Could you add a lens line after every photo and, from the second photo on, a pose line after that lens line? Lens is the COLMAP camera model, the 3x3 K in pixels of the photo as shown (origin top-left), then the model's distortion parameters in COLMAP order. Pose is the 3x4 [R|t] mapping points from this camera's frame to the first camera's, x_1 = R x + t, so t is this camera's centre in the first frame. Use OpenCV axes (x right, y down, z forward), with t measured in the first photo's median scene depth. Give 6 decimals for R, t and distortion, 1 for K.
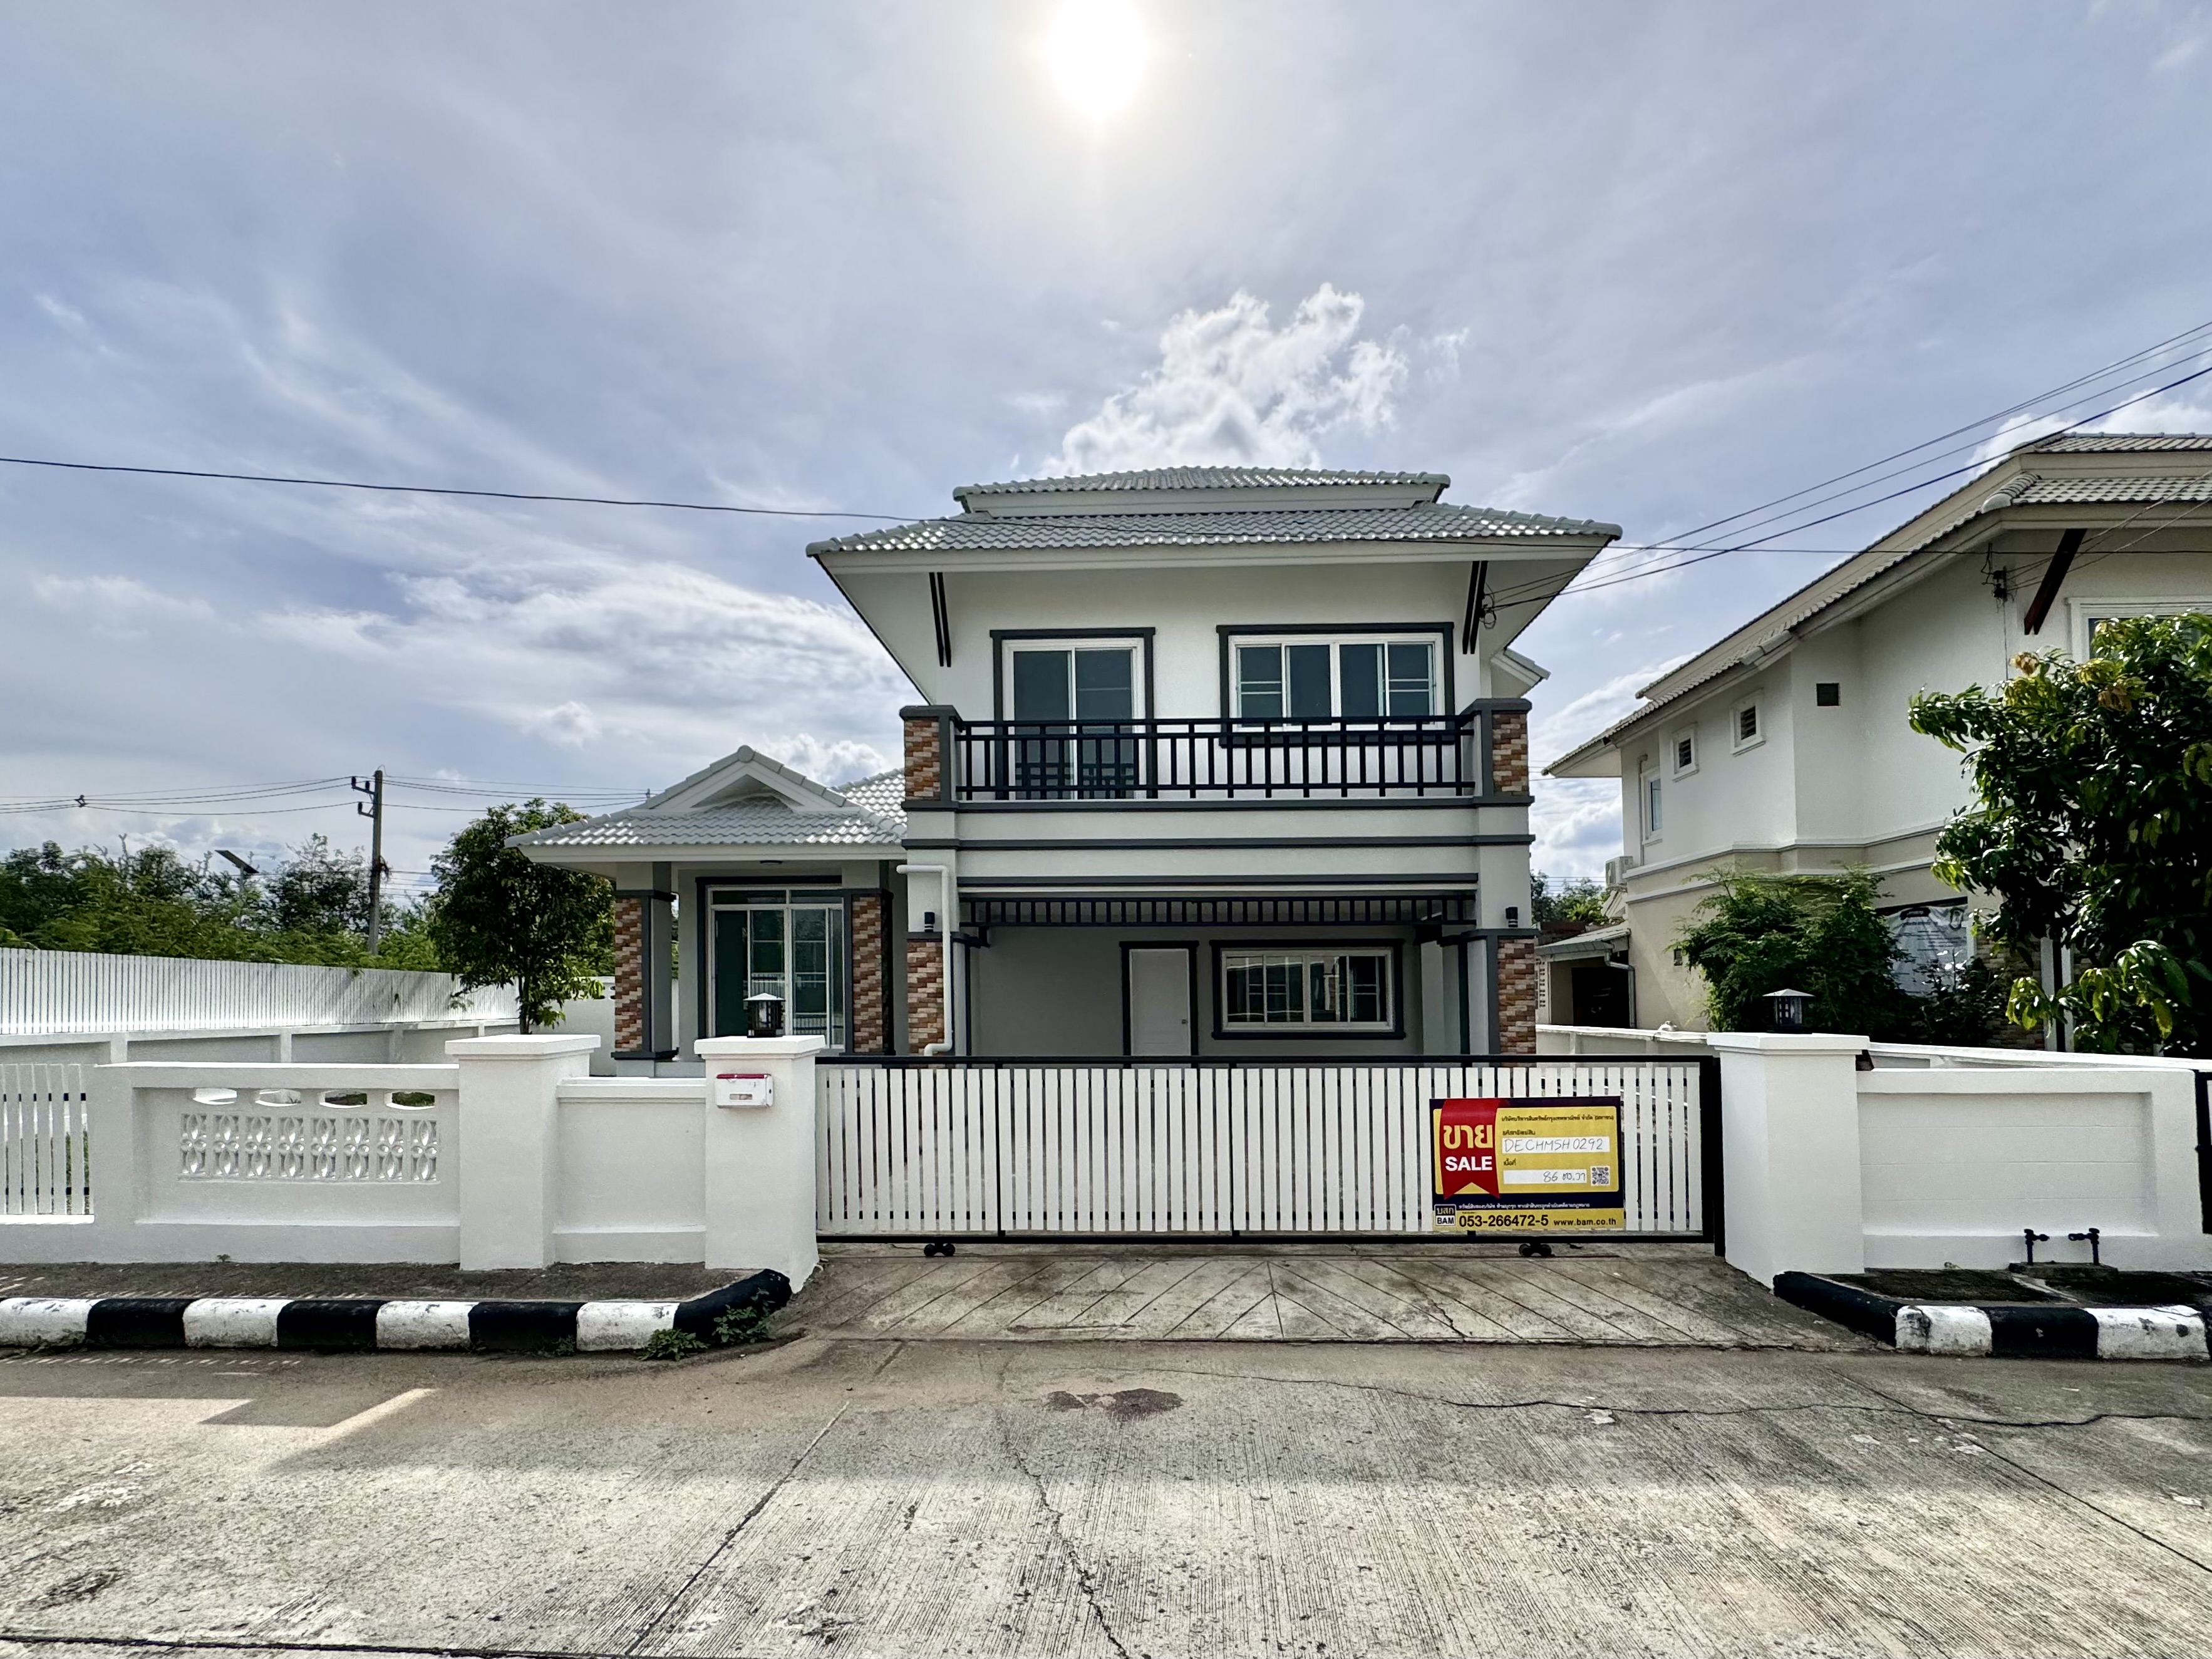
lens RADIAL K [[1072.7, 0, 1123.8], [0, 1072.7, 994.8], [0, 0, 1]] dist [0.000419, -0.001676]
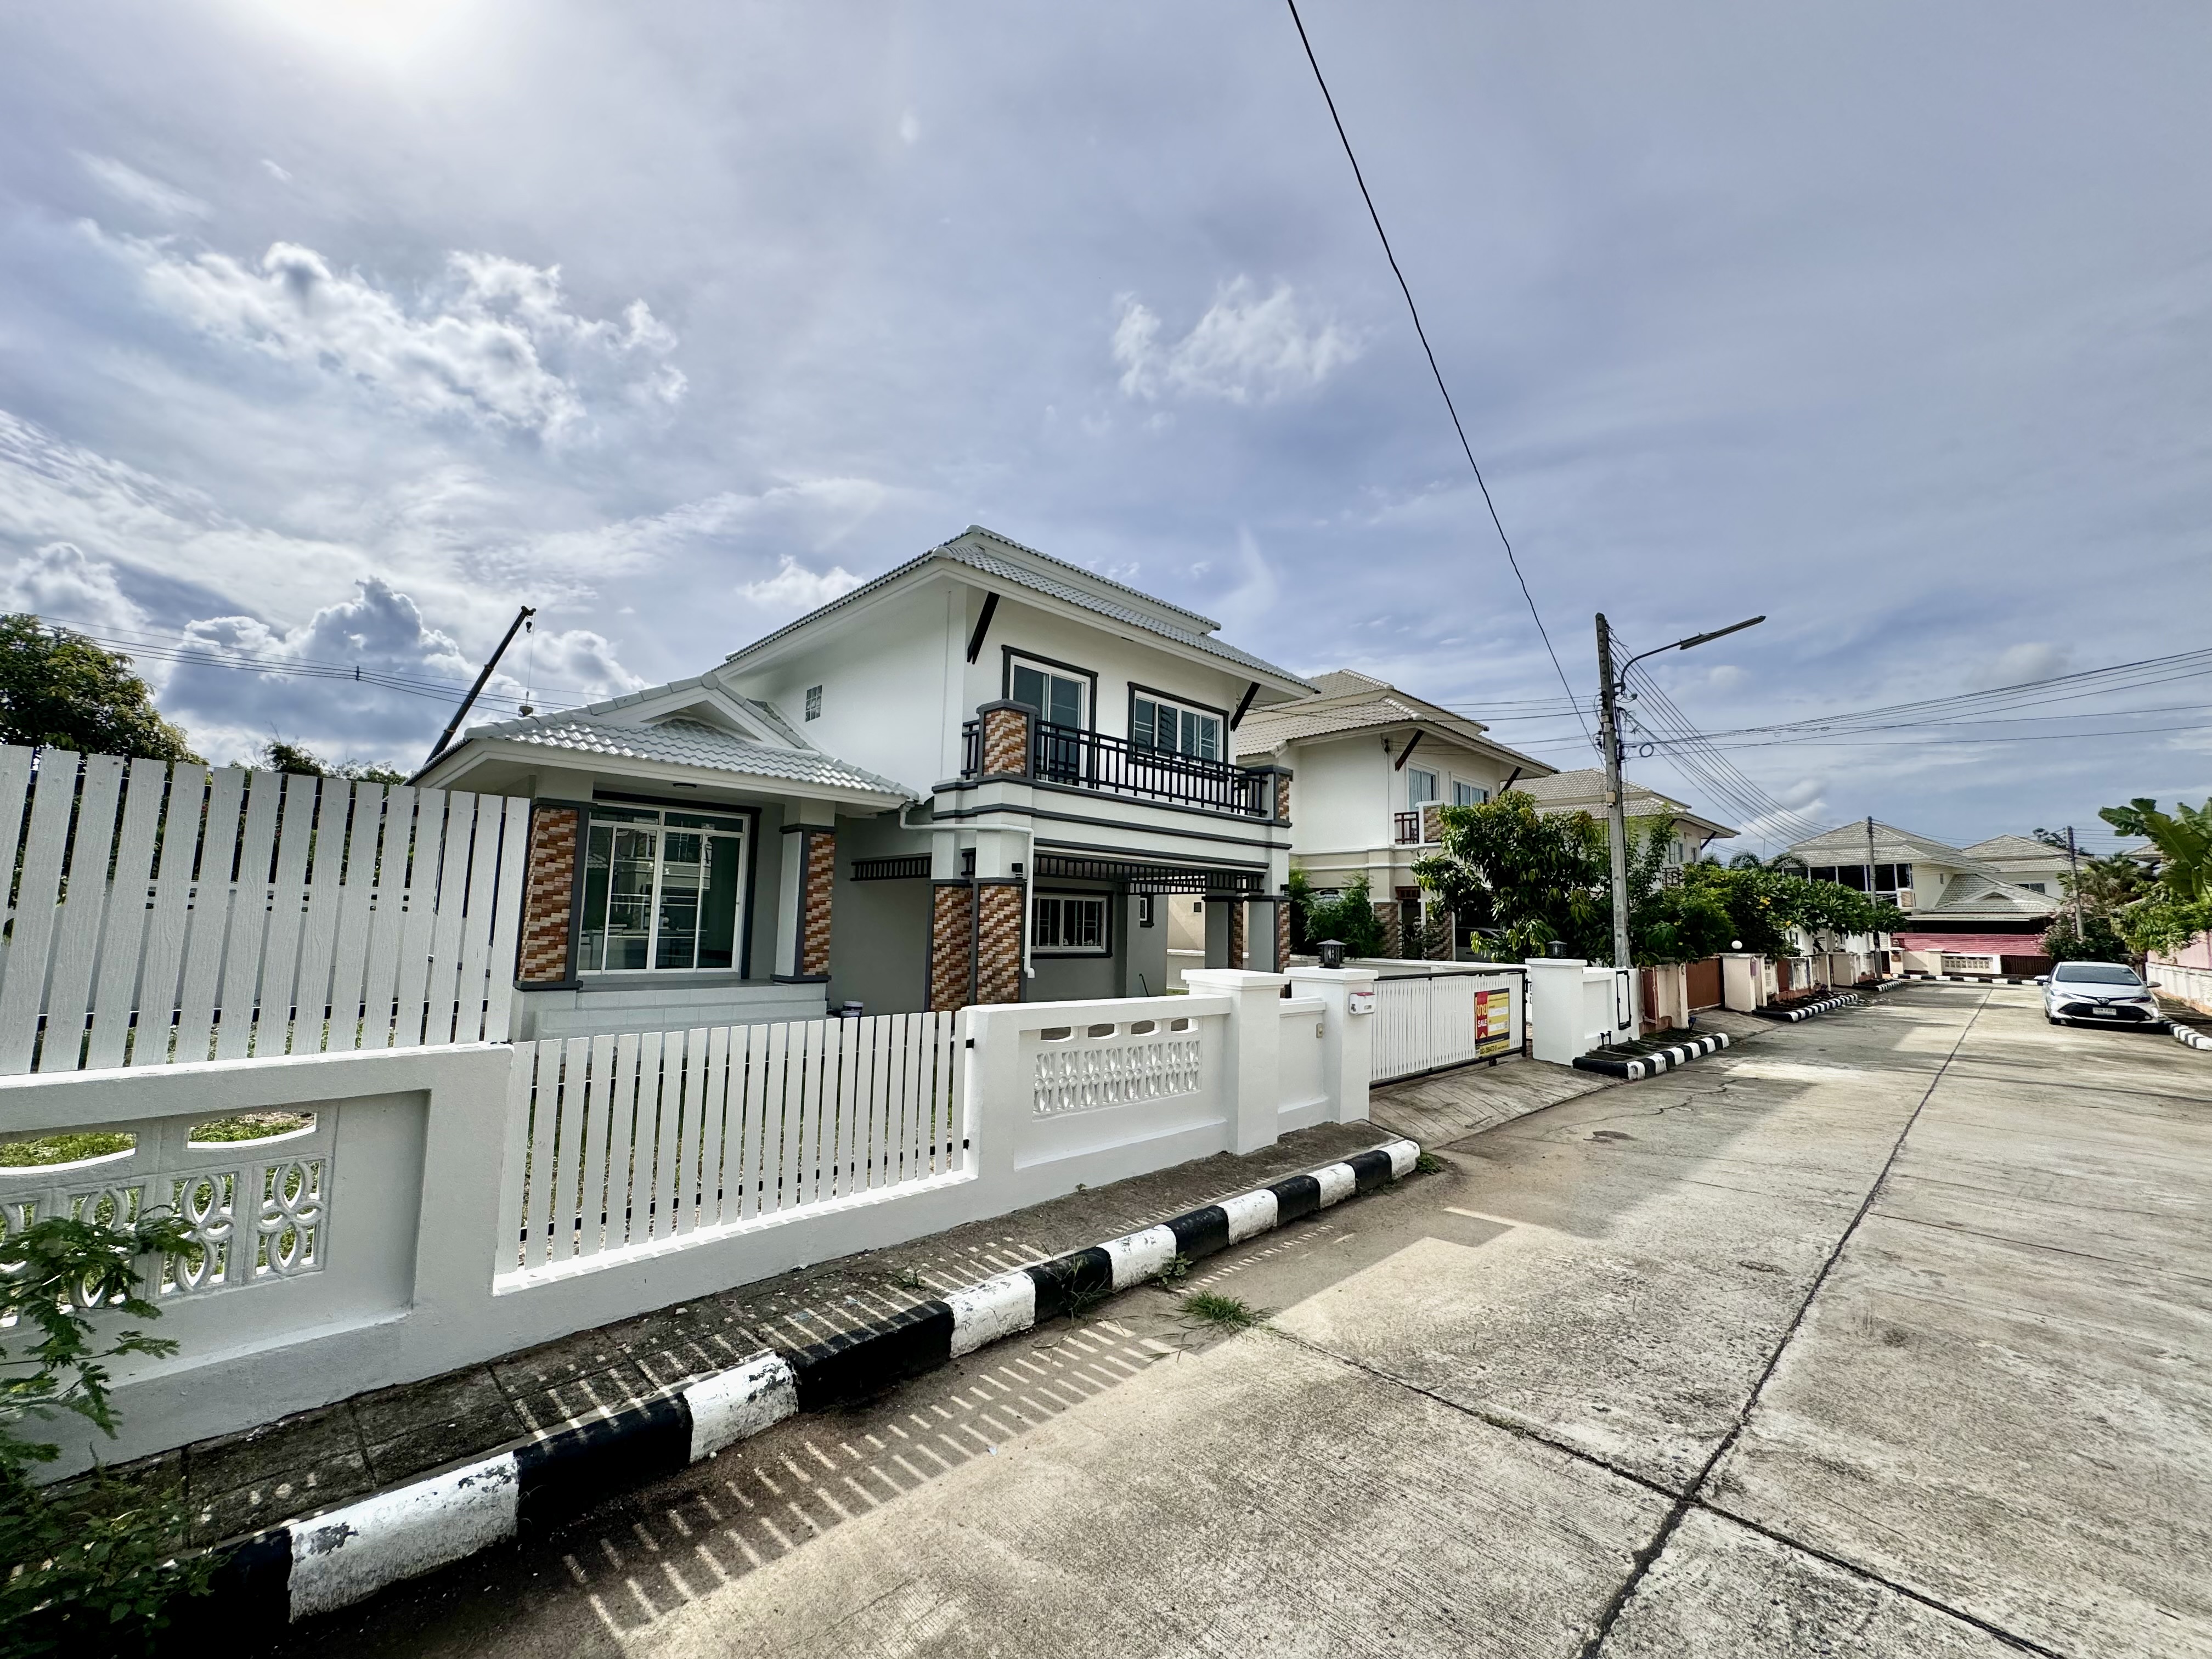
lens RADIAL K [[884.7, 0, 1111.6], [0, 884.7, 830.2], [0, 0, 1]] dist [-0.010723, 0.000142]
pose [[0.674175, 0.095494, 0.732372, -0.882648], [-0.026898, 0.994123, -0.104863, -0.009546], [-0.738081, 0.050997, 0.672782, 0.222322]]
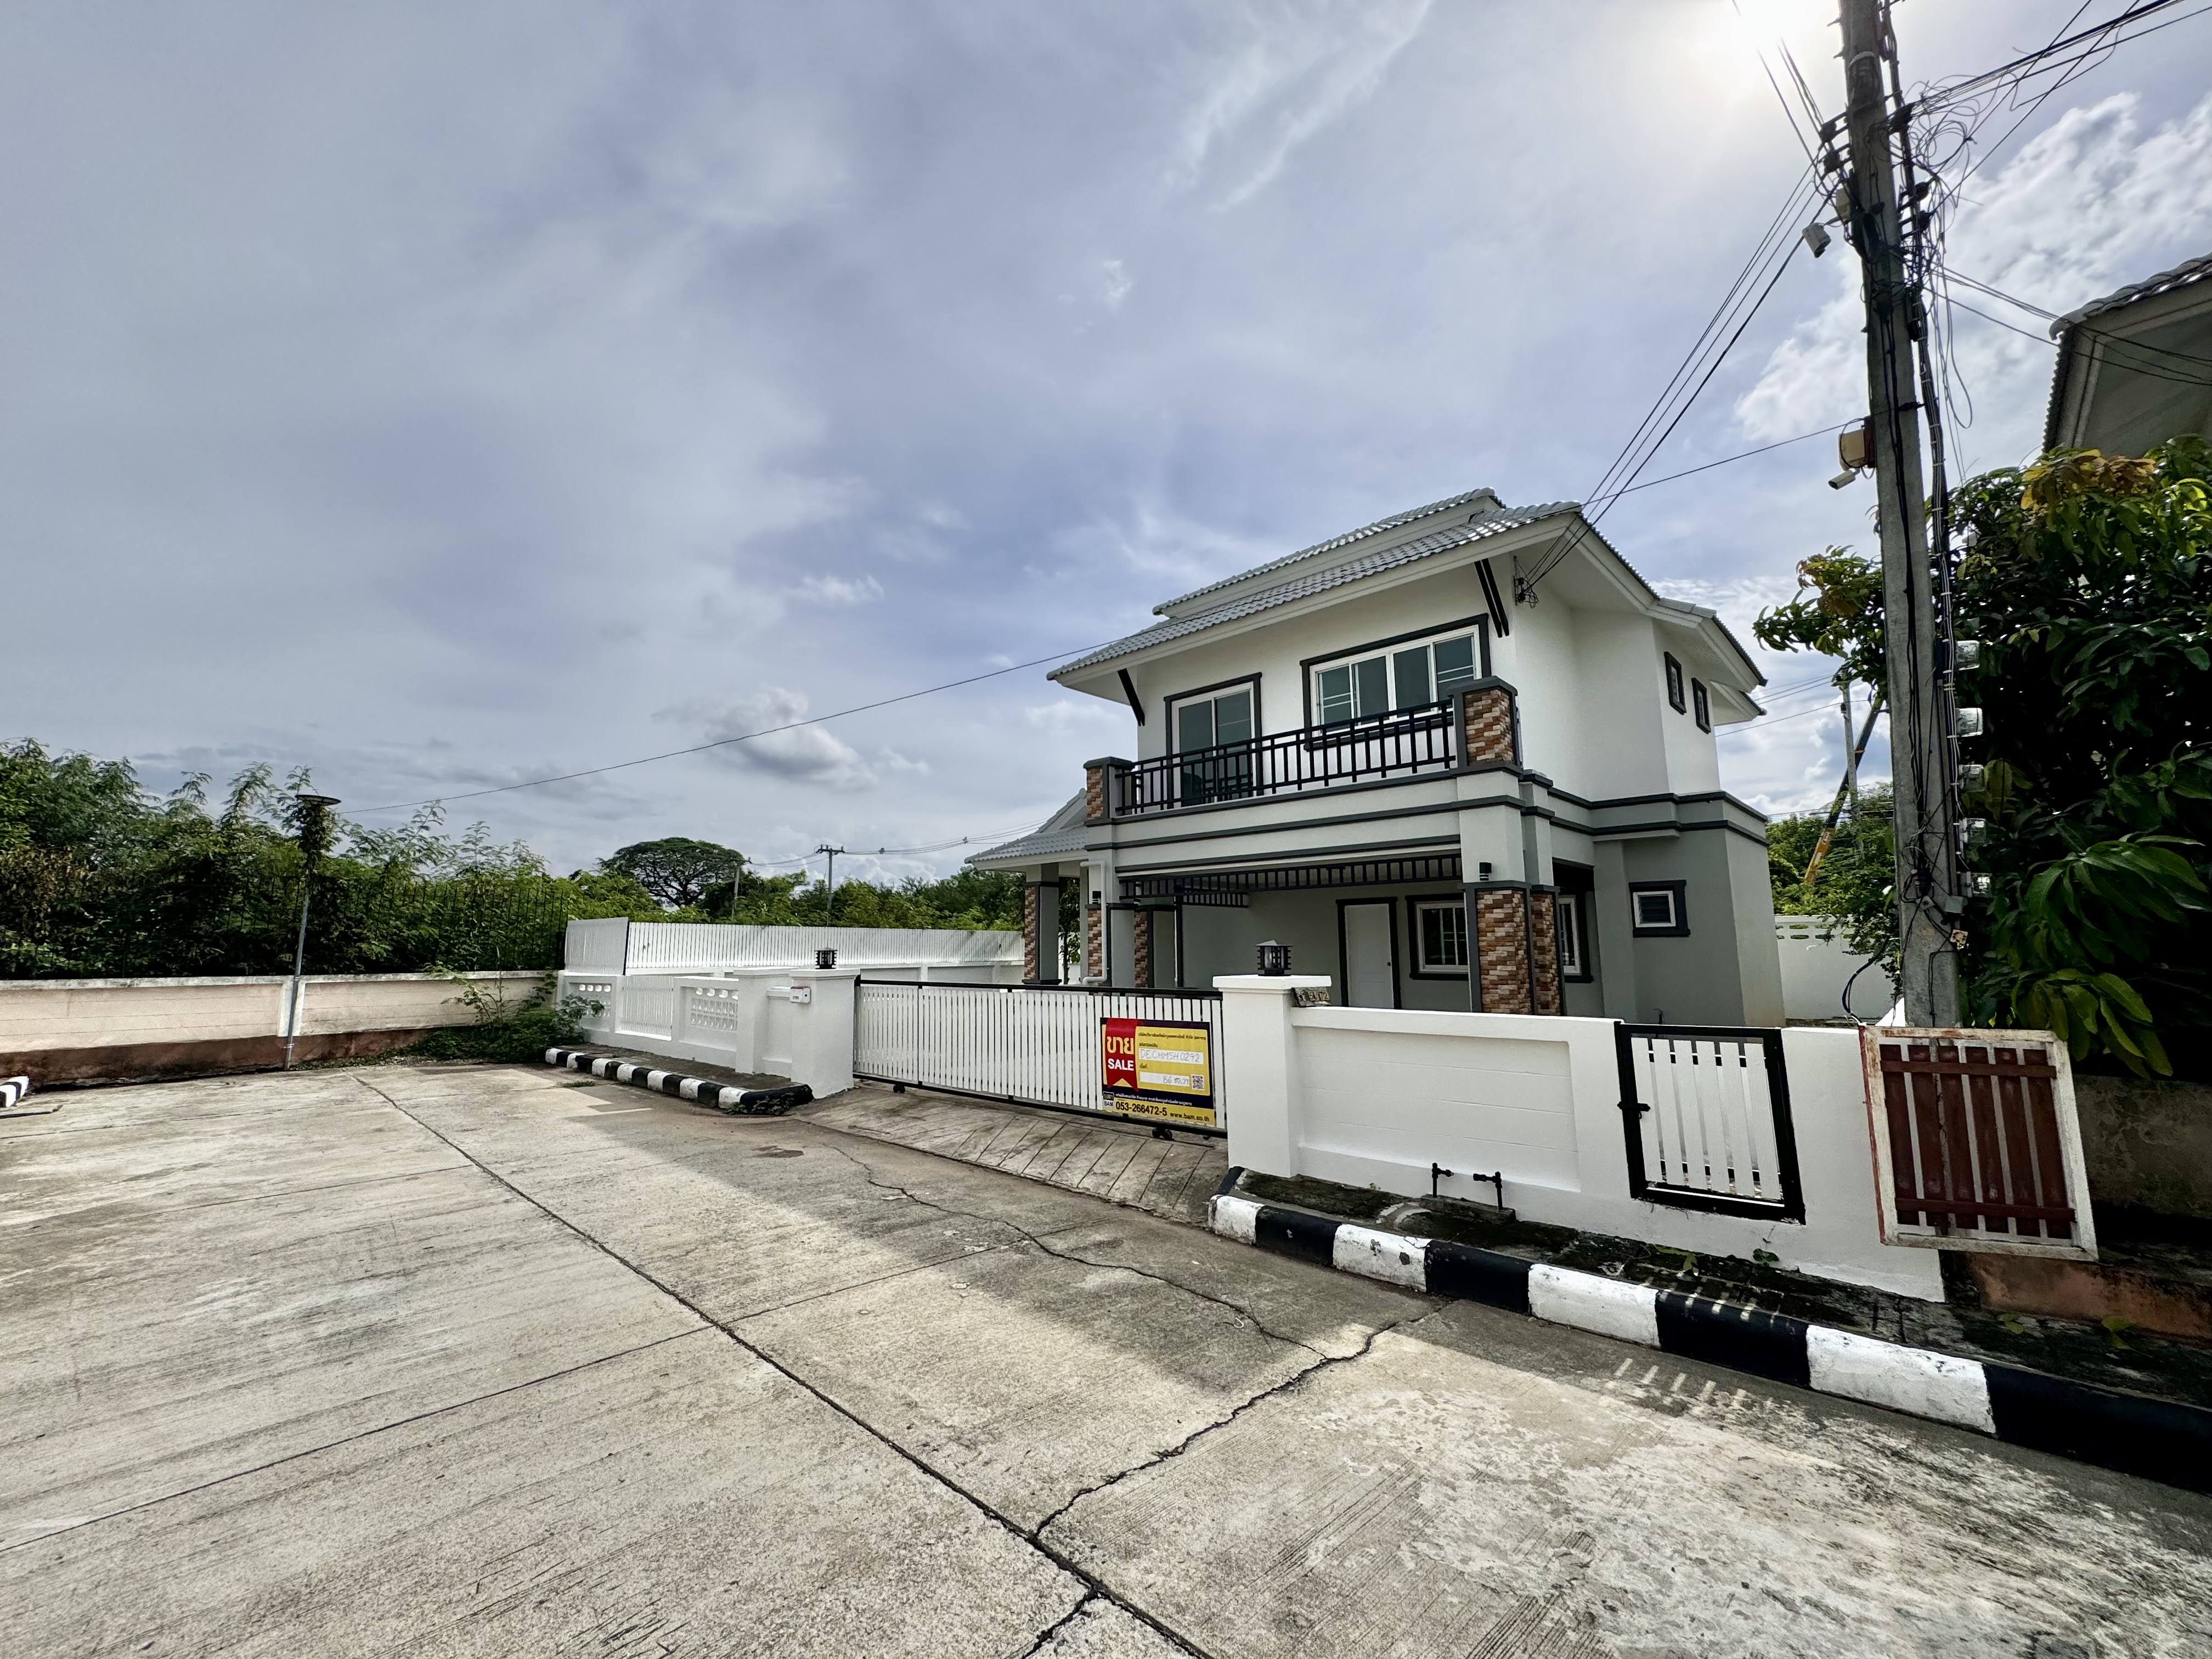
lens RADIAL K [[884.7, 0, 1100.4], [0, 884.7, 841.1], [0, 0, 1]] dist [-0.010723, 0.000142]
pose [[0.751358, -0.081876, -0.654796, 0.656924], [0.008667, 0.993412, -0.114272, -0.002058], [0.659838, 0.080184, 0.747117, 0.049768]]
